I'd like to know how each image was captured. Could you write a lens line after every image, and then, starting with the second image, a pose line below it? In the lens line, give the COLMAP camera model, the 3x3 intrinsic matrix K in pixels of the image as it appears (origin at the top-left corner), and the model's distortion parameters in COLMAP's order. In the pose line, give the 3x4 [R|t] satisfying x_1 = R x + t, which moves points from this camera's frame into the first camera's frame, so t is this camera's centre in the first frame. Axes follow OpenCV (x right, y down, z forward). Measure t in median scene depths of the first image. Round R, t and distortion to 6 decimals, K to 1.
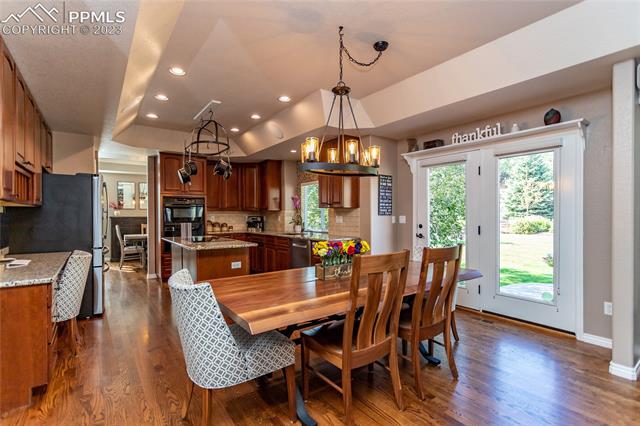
lens RADIAL K [[307.2, 0, 325.2], [0, 307.2, 214.2], [0, 0, 1]] dist [-0.002807, 0.000023]
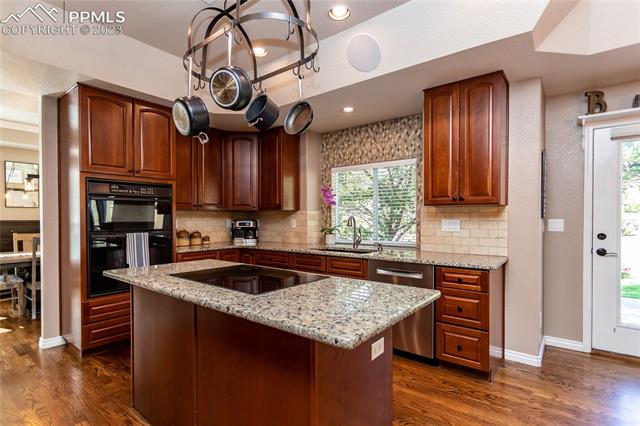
lens RADIAL K [[307.2, 0, 314.7], [0, 307.2, 215.9], [0, 0, 1]] dist [-0.002807, 0.000023]
pose [[0.961122, 0.003520, 0.276102, -0.286347], [-0.002228, 0.999985, -0.004992, 0.001830], [-0.276116, 0.004183, 0.961115, 0.398951]]
